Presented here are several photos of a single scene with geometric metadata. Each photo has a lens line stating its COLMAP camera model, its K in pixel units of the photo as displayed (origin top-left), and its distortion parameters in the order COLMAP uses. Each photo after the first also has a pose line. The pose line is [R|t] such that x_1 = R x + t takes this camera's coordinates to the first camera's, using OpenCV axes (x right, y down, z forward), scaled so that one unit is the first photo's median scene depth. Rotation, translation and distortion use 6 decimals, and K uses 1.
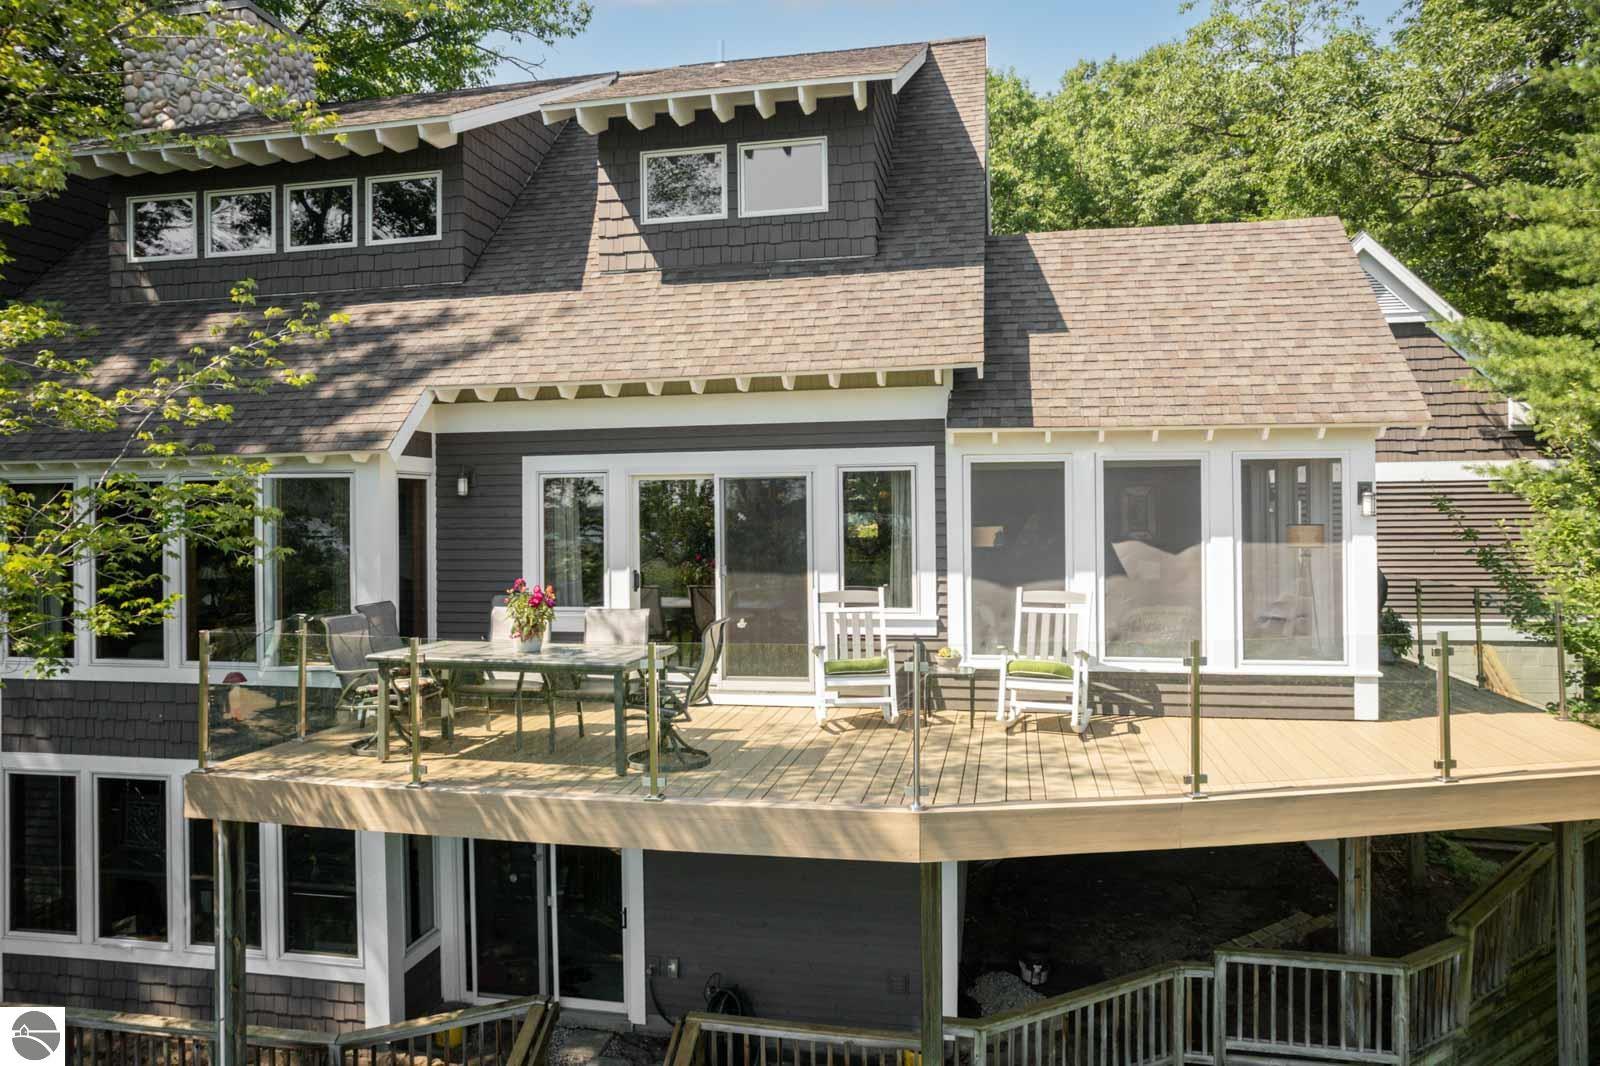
lens RADIAL K [[1052.8, 0, 803.1], [0, 1052.8, 494.3], [0, 0, 1]] dist [-0.045110, 0.002028]
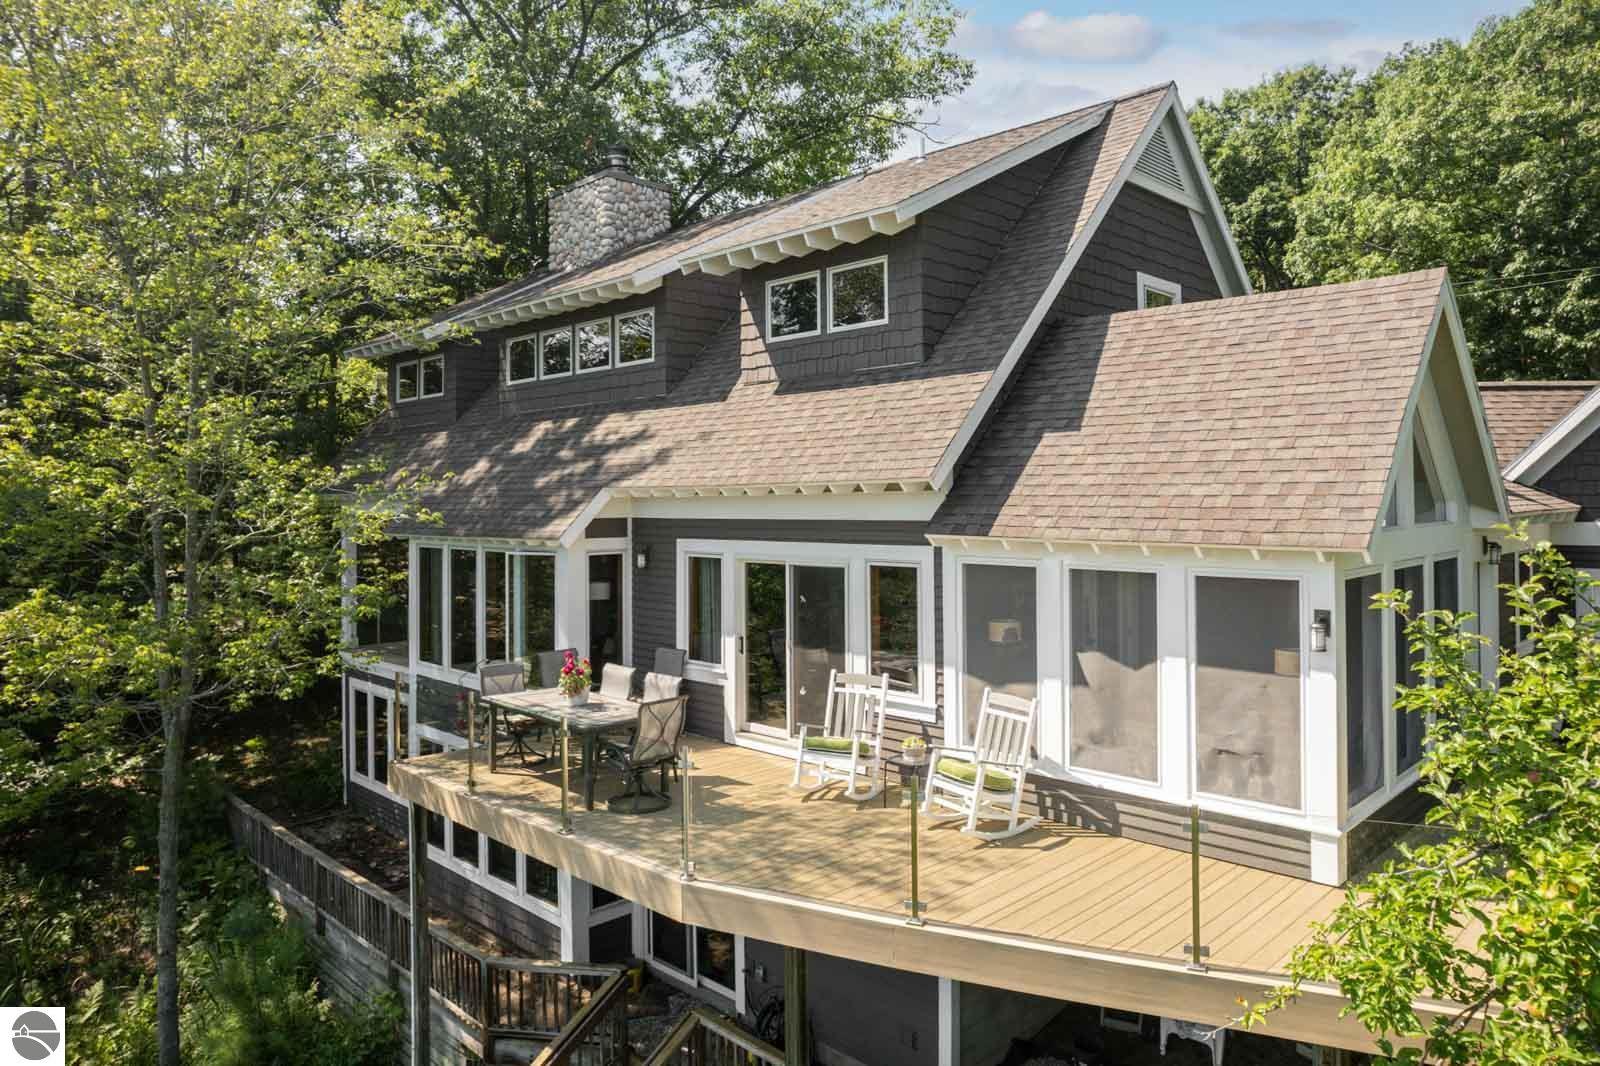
lens RADIAL K [[1052.8, 0, 803.1], [0, 1052.8, 494.3], [0, 0, 1]] dist [-0.045110, 0.002028]
pose [[0.834921, 0.001271, -0.550369, 0.602369], [0.000330, 0.999996, 0.002810, -0.101601], [0.550370, -0.002527, 0.834917, 0.035085]]
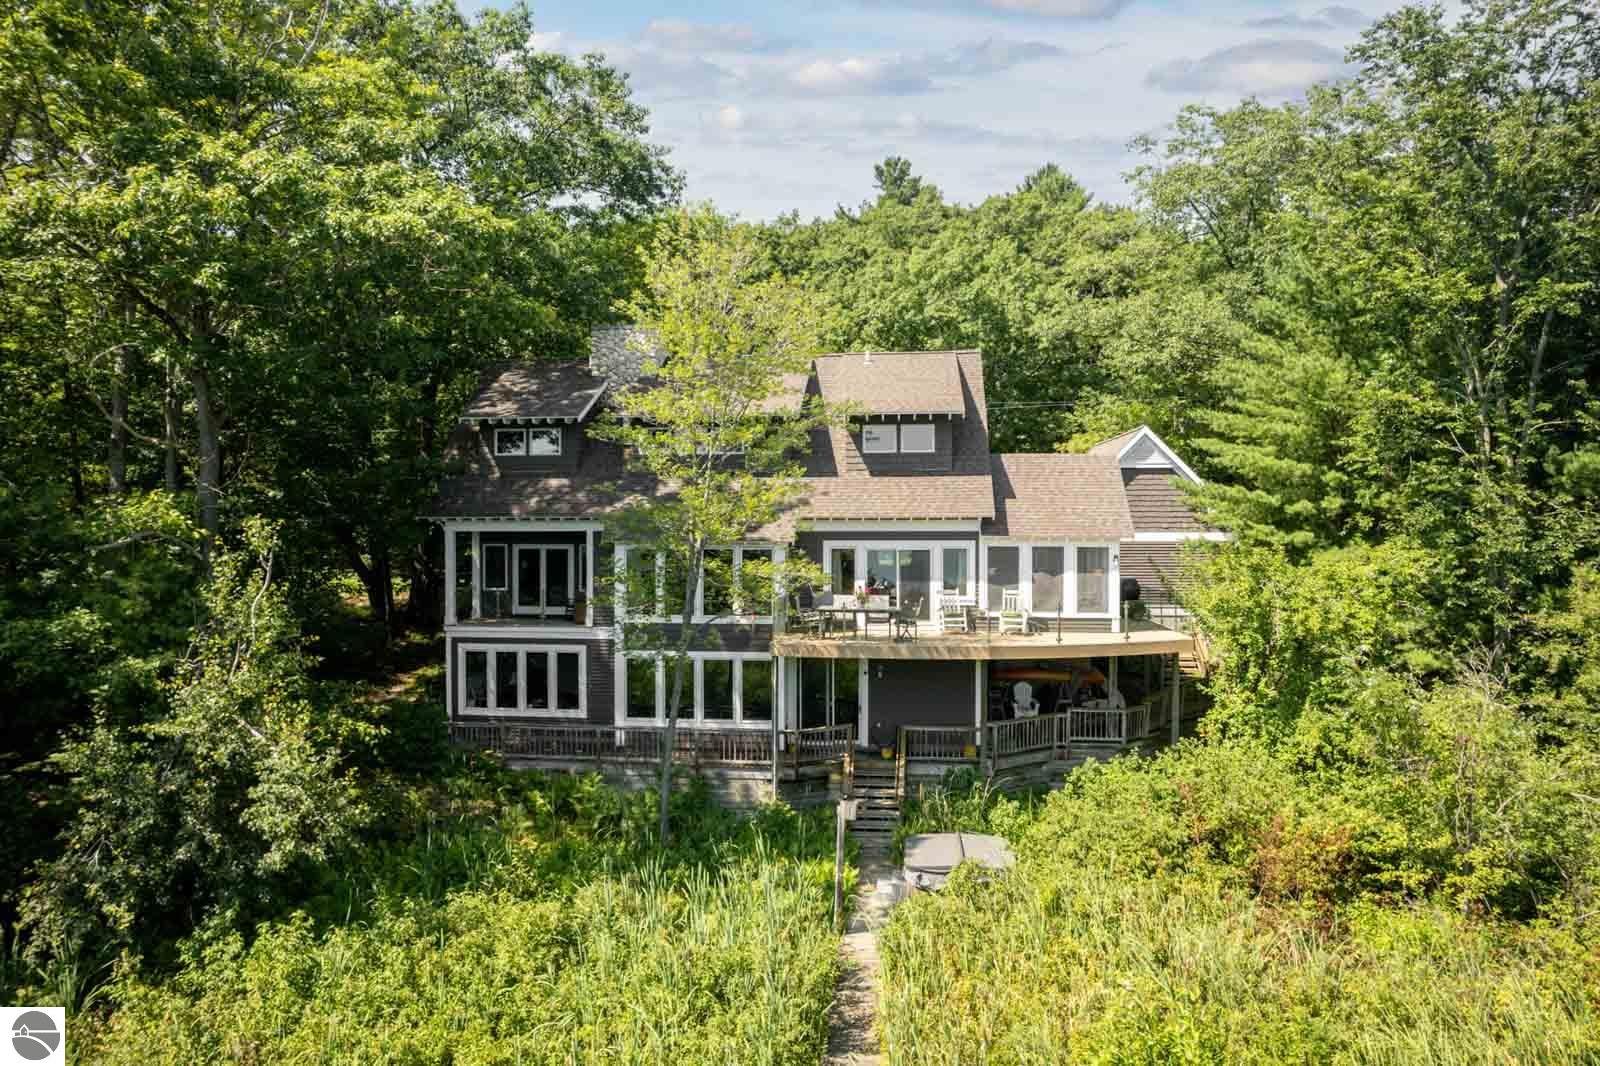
lens RADIAL K [[1017.1, 0, 800.0], [0, 1017.1, 533.0], [0, 0, 1]] dist [-0.043964, 0.000131]
pose [[0.996180, 0.005853, 0.087122, -0.601718], [-0.008373, 0.999556, 0.028585, -0.142806], [-0.086916, -0.029205, 0.995787, -1.751267]]
